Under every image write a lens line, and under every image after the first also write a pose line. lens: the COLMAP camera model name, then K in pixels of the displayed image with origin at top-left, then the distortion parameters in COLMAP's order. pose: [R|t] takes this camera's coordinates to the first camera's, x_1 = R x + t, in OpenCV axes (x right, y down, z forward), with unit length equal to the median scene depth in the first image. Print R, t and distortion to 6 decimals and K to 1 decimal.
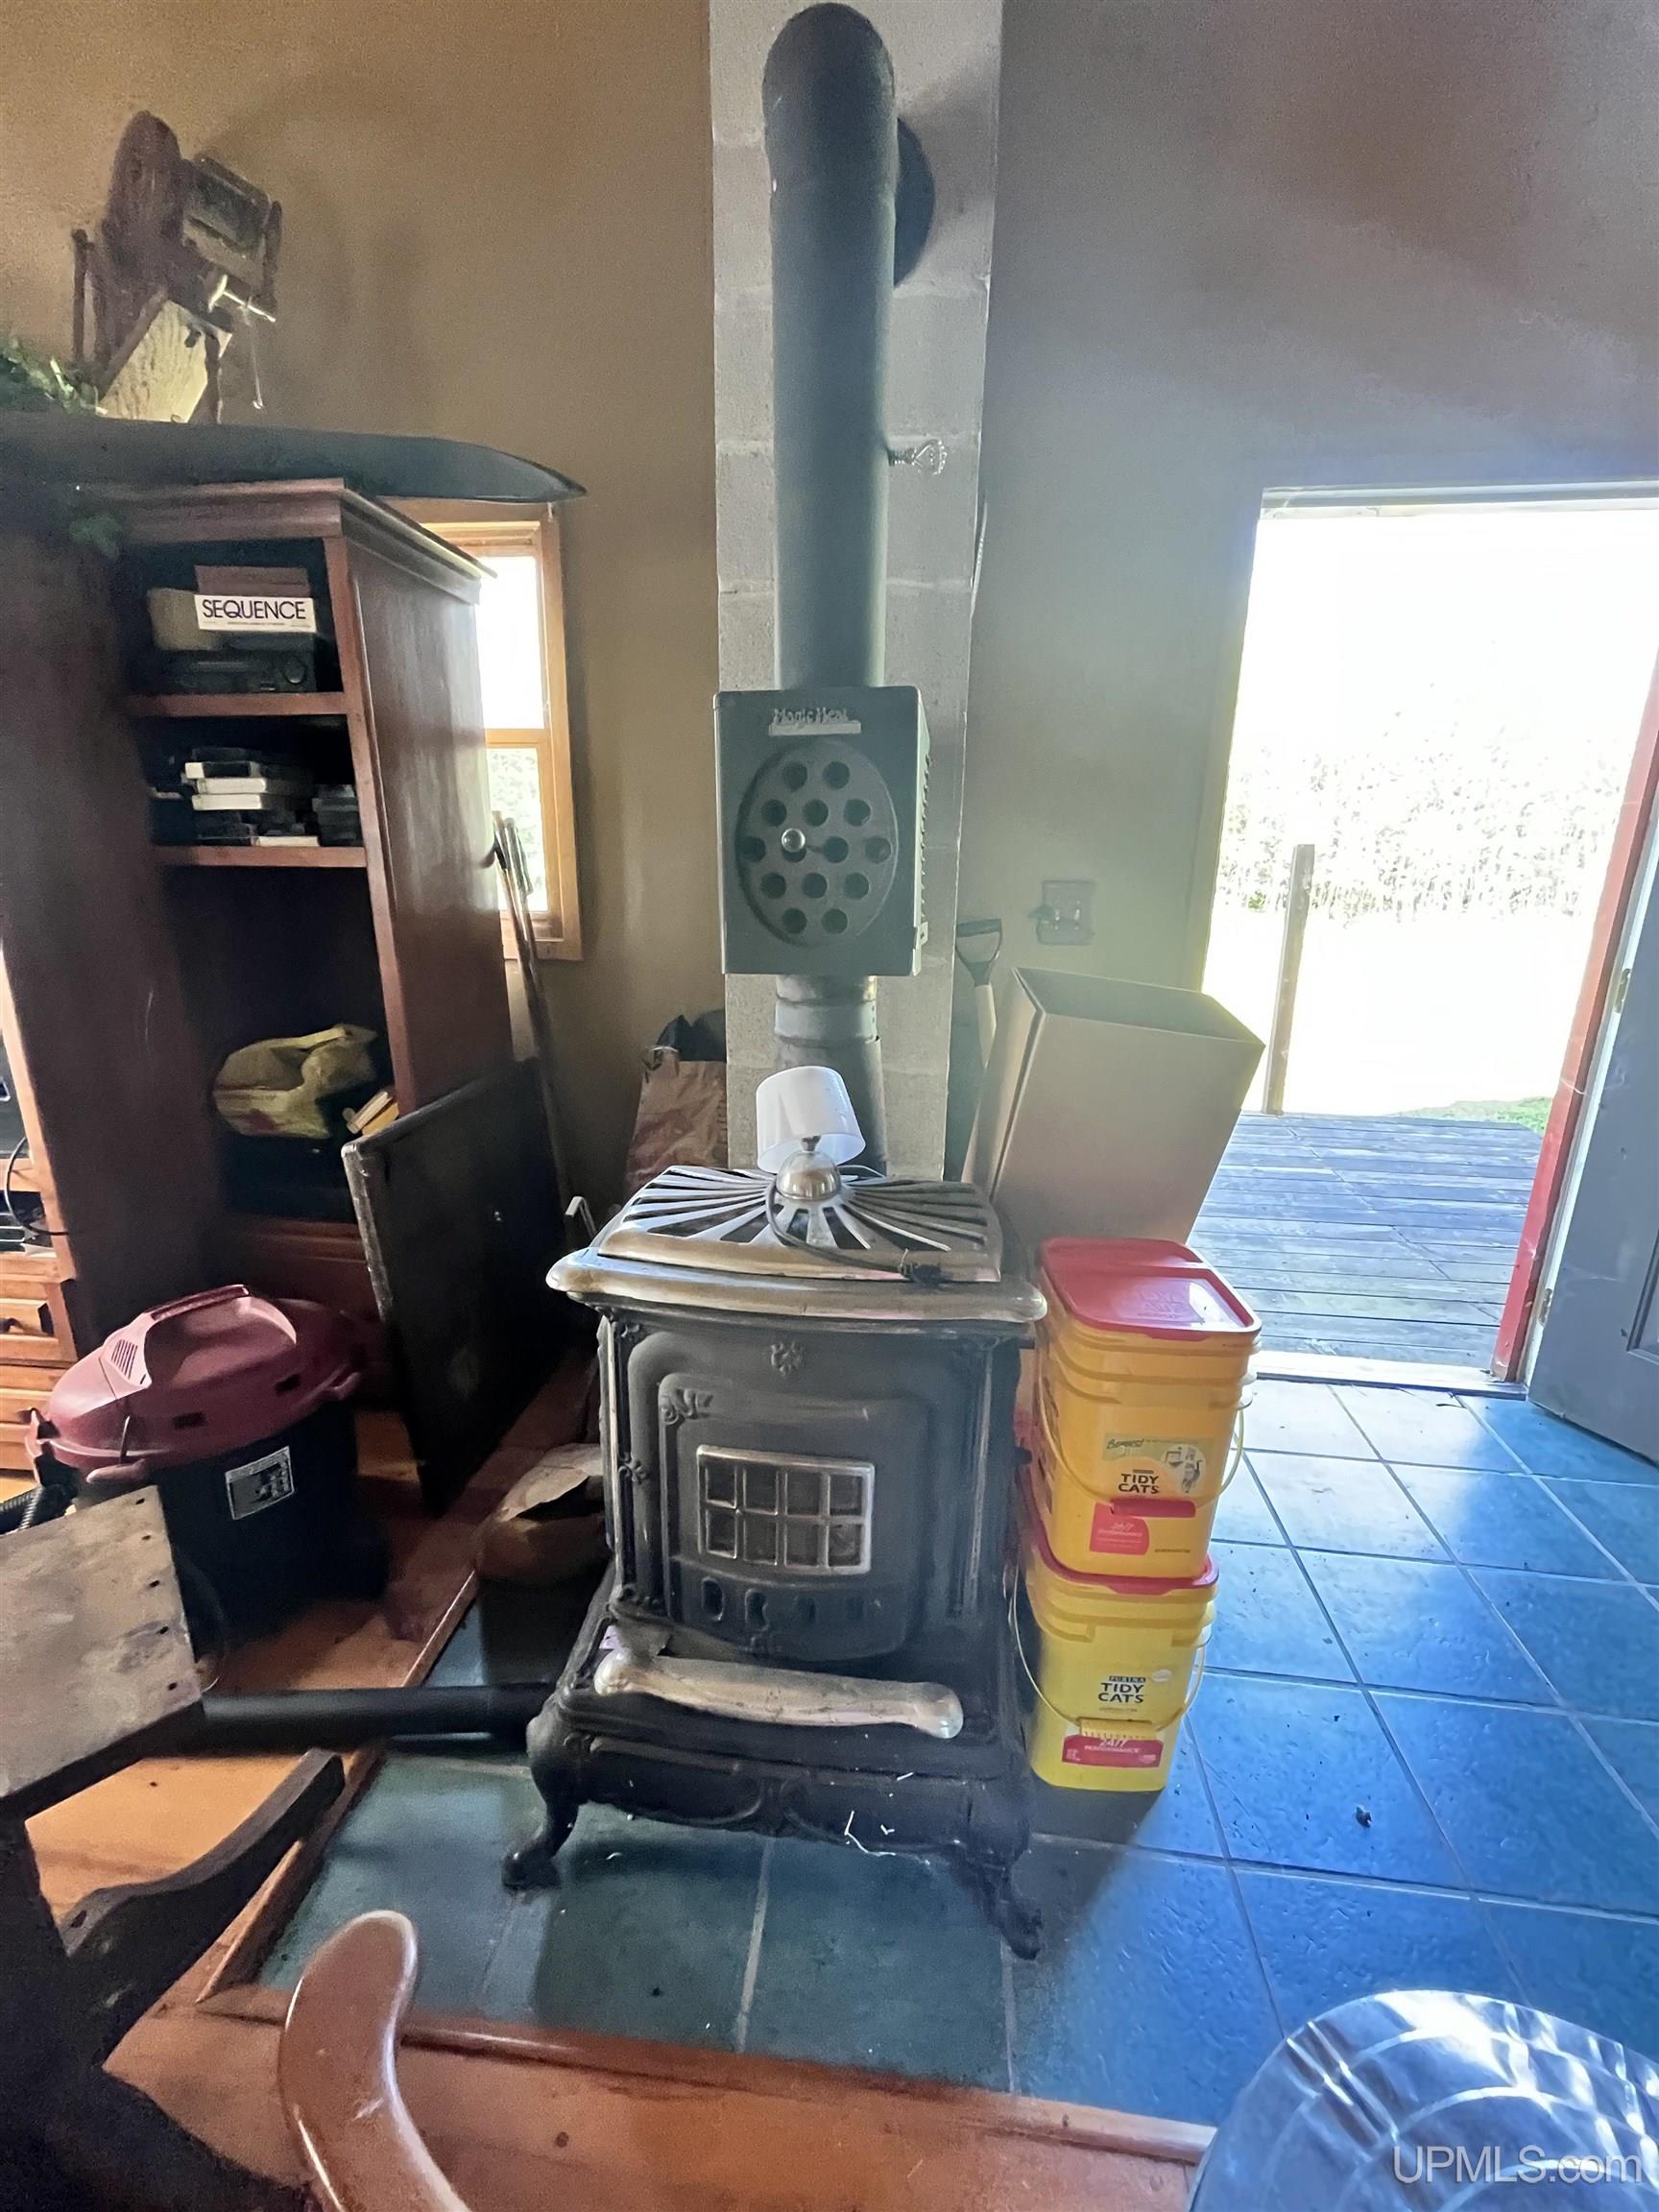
lens RADIAL K [[888.2, 0, 824.1], [0, 888.2, 1102.5], [0, 0, 1]] dist [-0.000790, -0.001266]
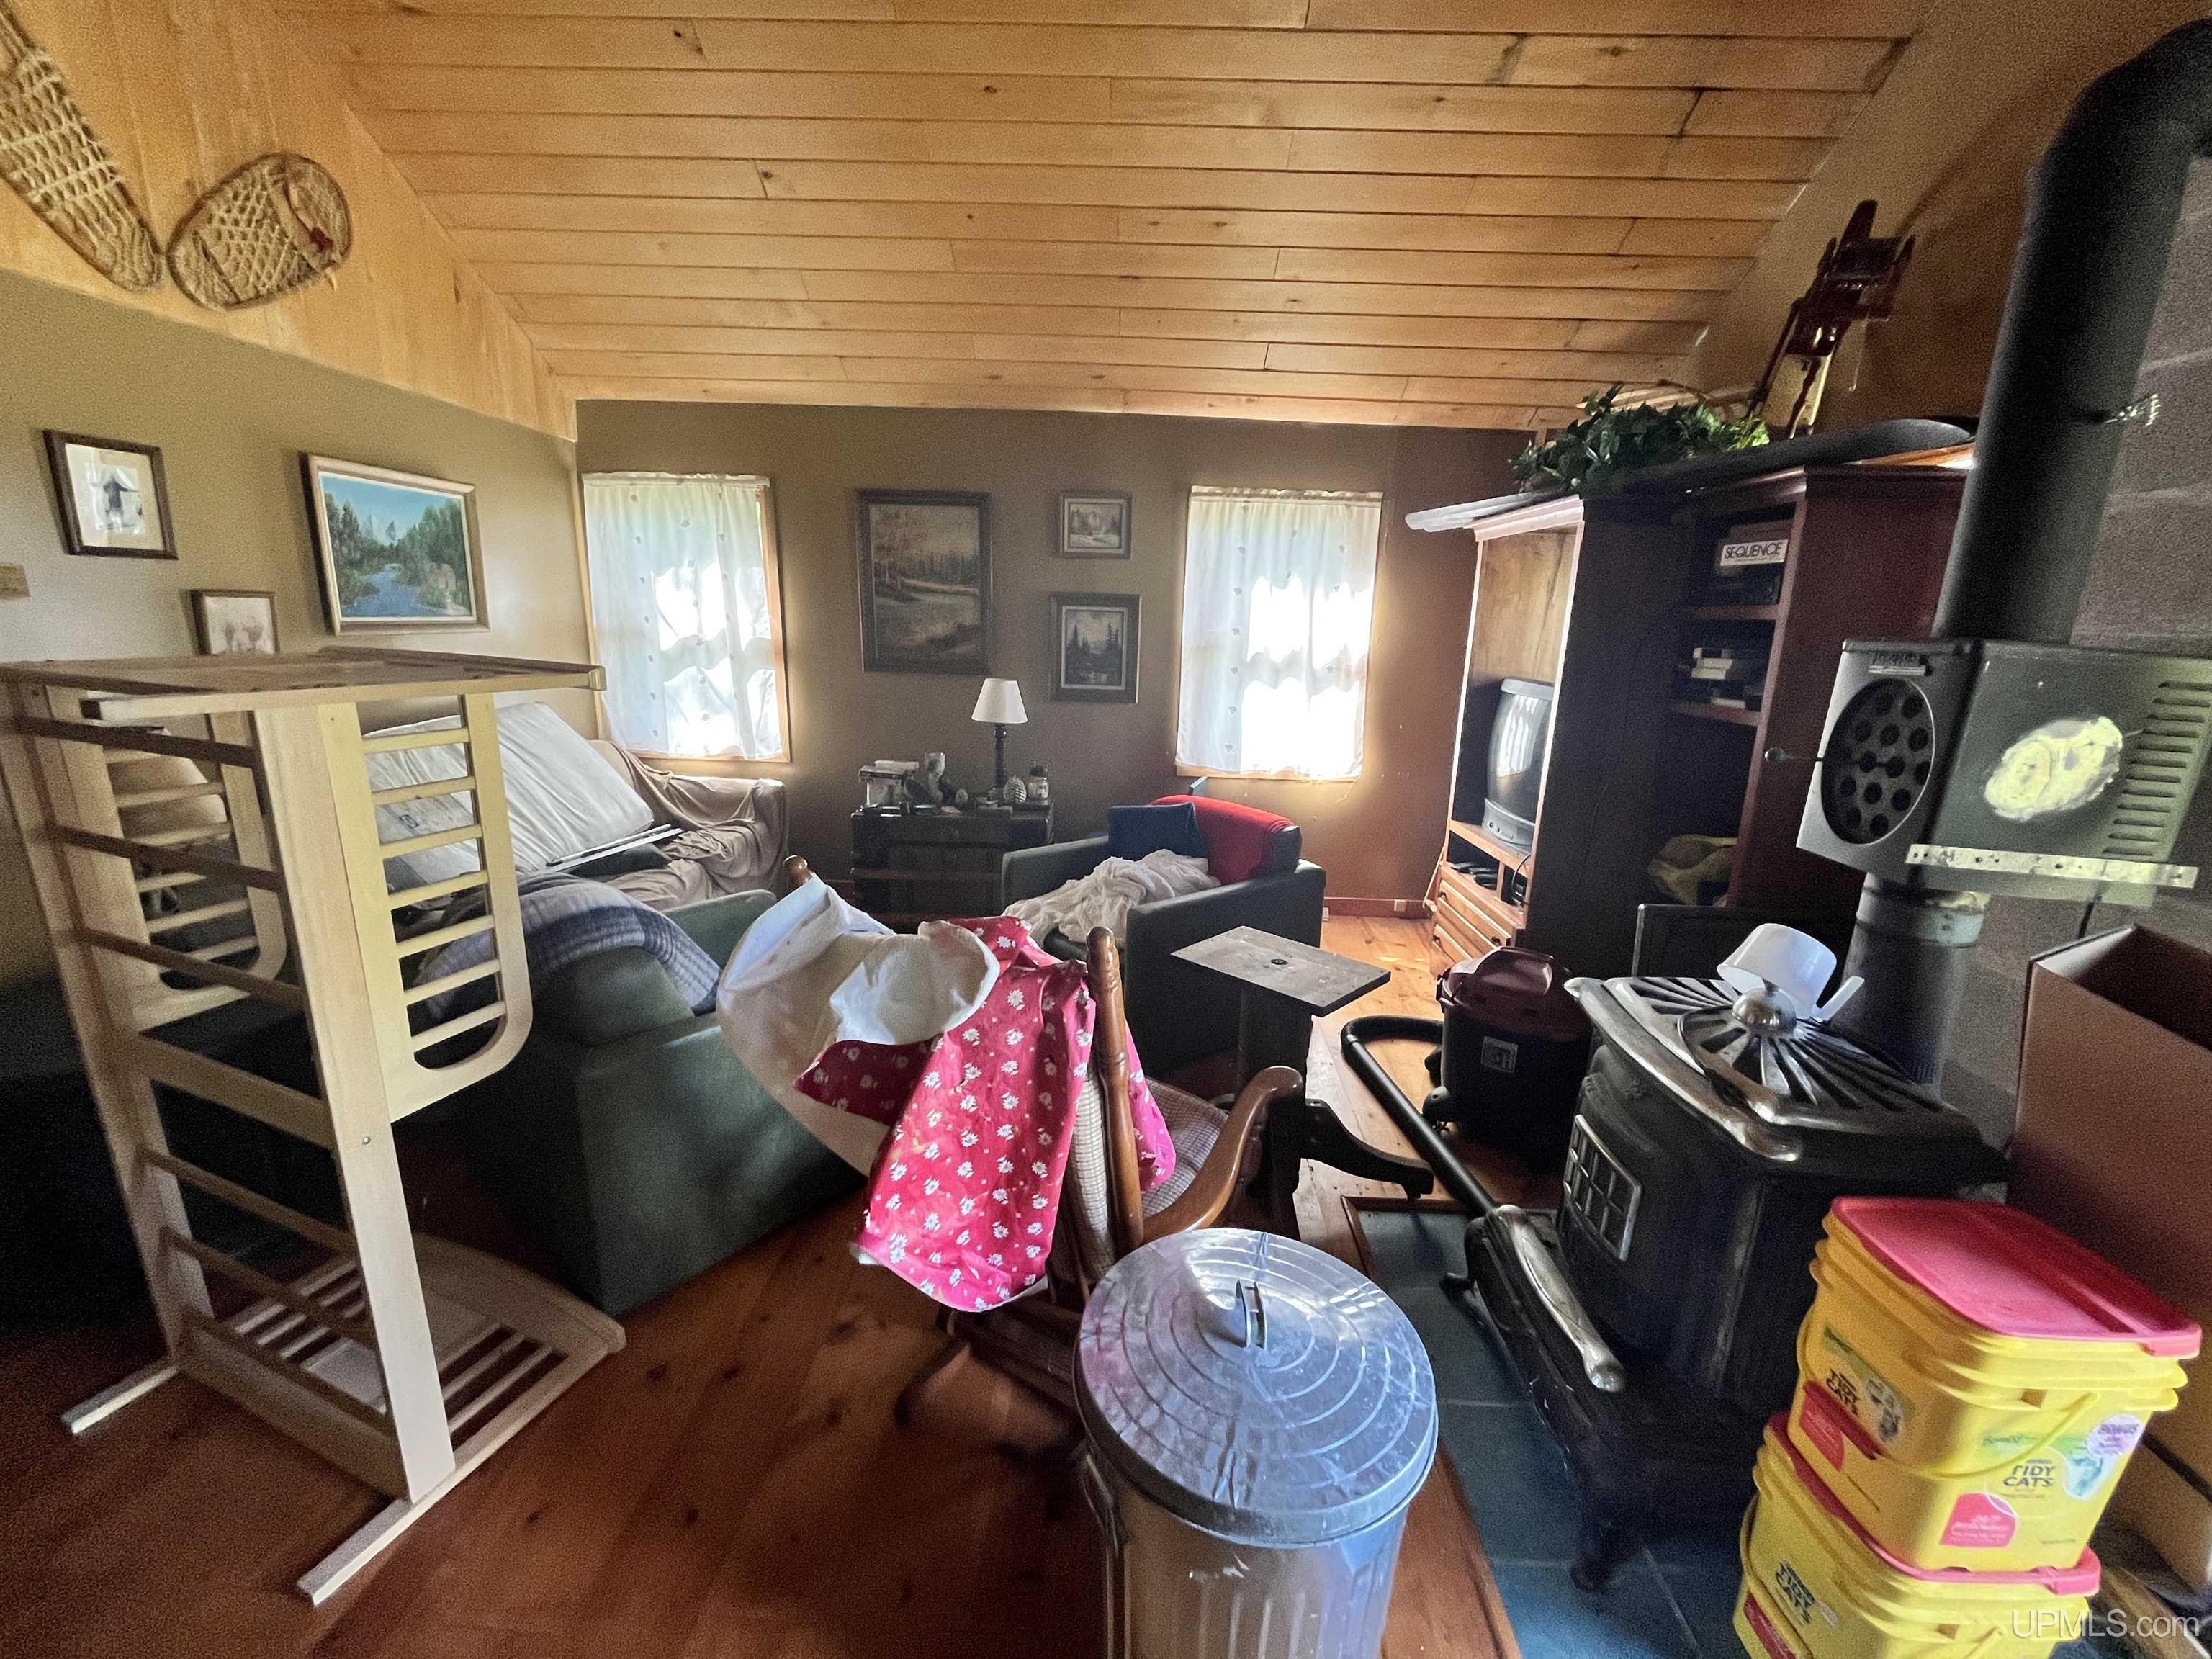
lens RADIAL K [[888.2, 0, 1103.6], [0, 888.2, 838.3], [0, 0, 1]] dist [-0.000790, -0.001266]
pose [[0.069107, 0.231618, -0.970349, 0.804253], [-0.283660, 0.937088, 0.203477, -0.100930], [0.956432, 0.261187, 0.130460, -0.094495]]
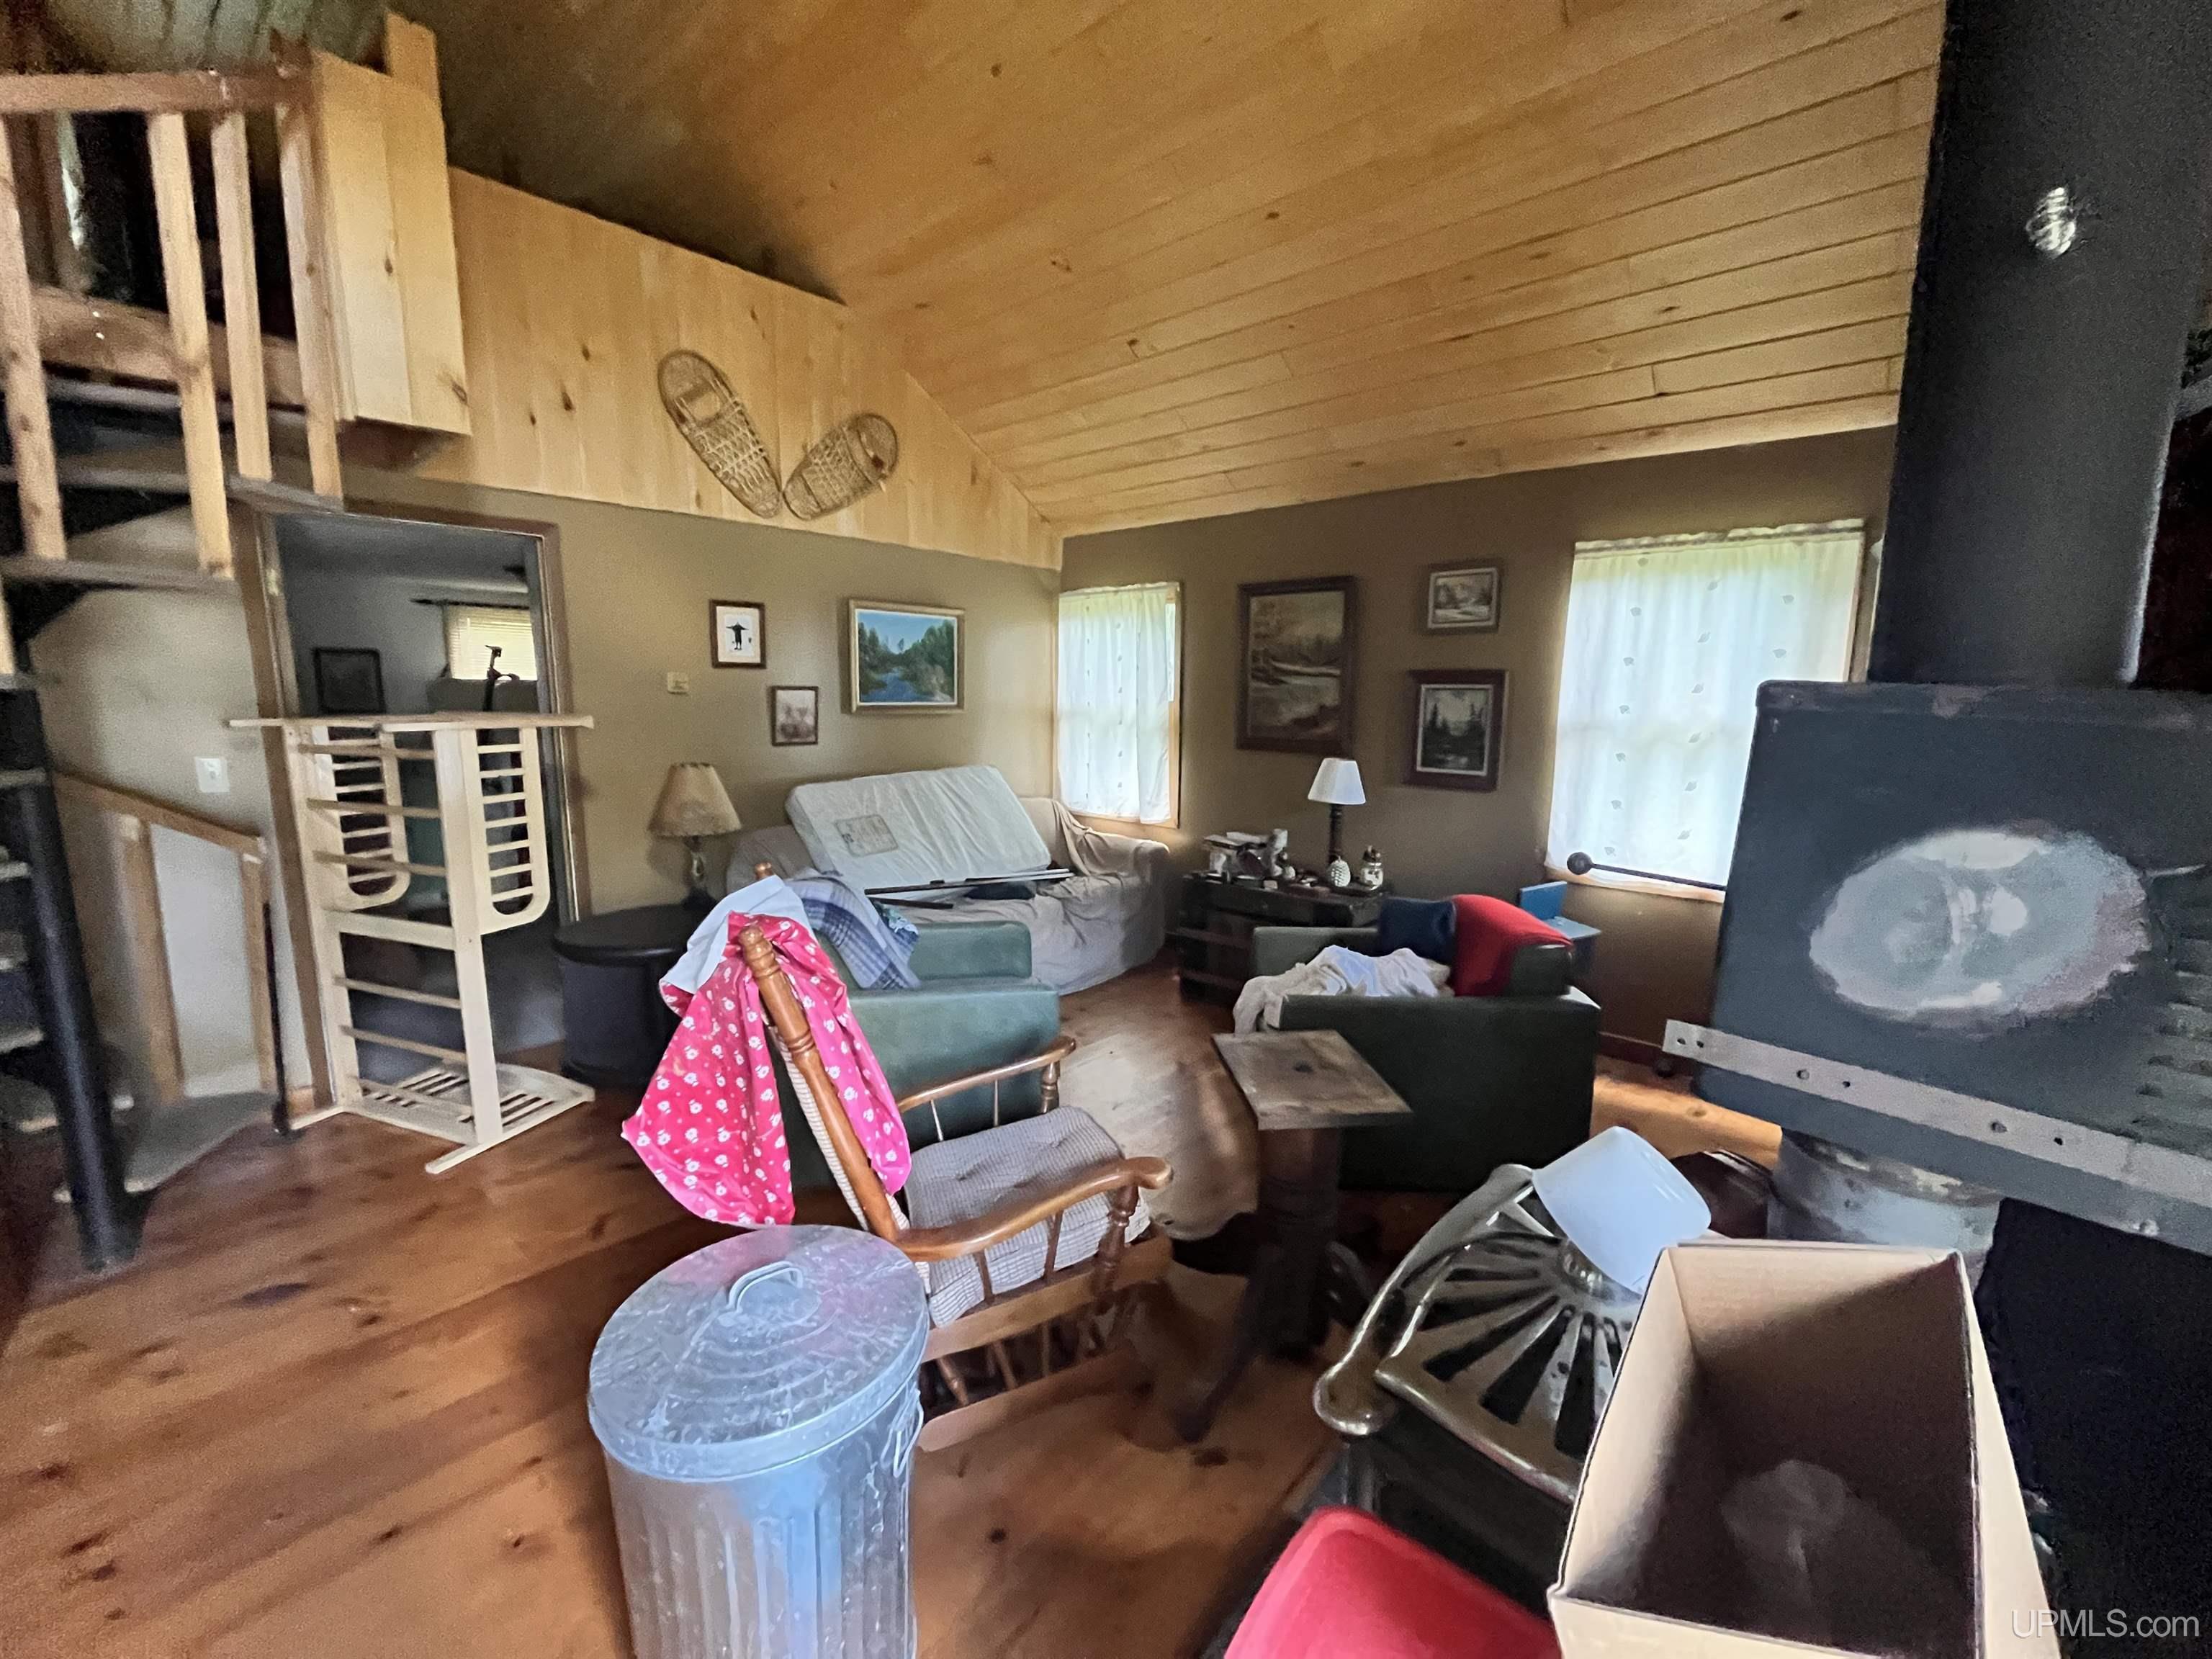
lens RADIAL K [[888.2, 0, 1107.6], [0, 888.2, 842.1], [0, 0, 1]] dist [-0.000790, -0.001266]
pose [[-0.587694, 0.114175, -0.800987, 0.628007], [-0.227408, 0.926774, 0.298956, -0.305463], [0.776467, 0.357845, -0.518695, 0.697548]]
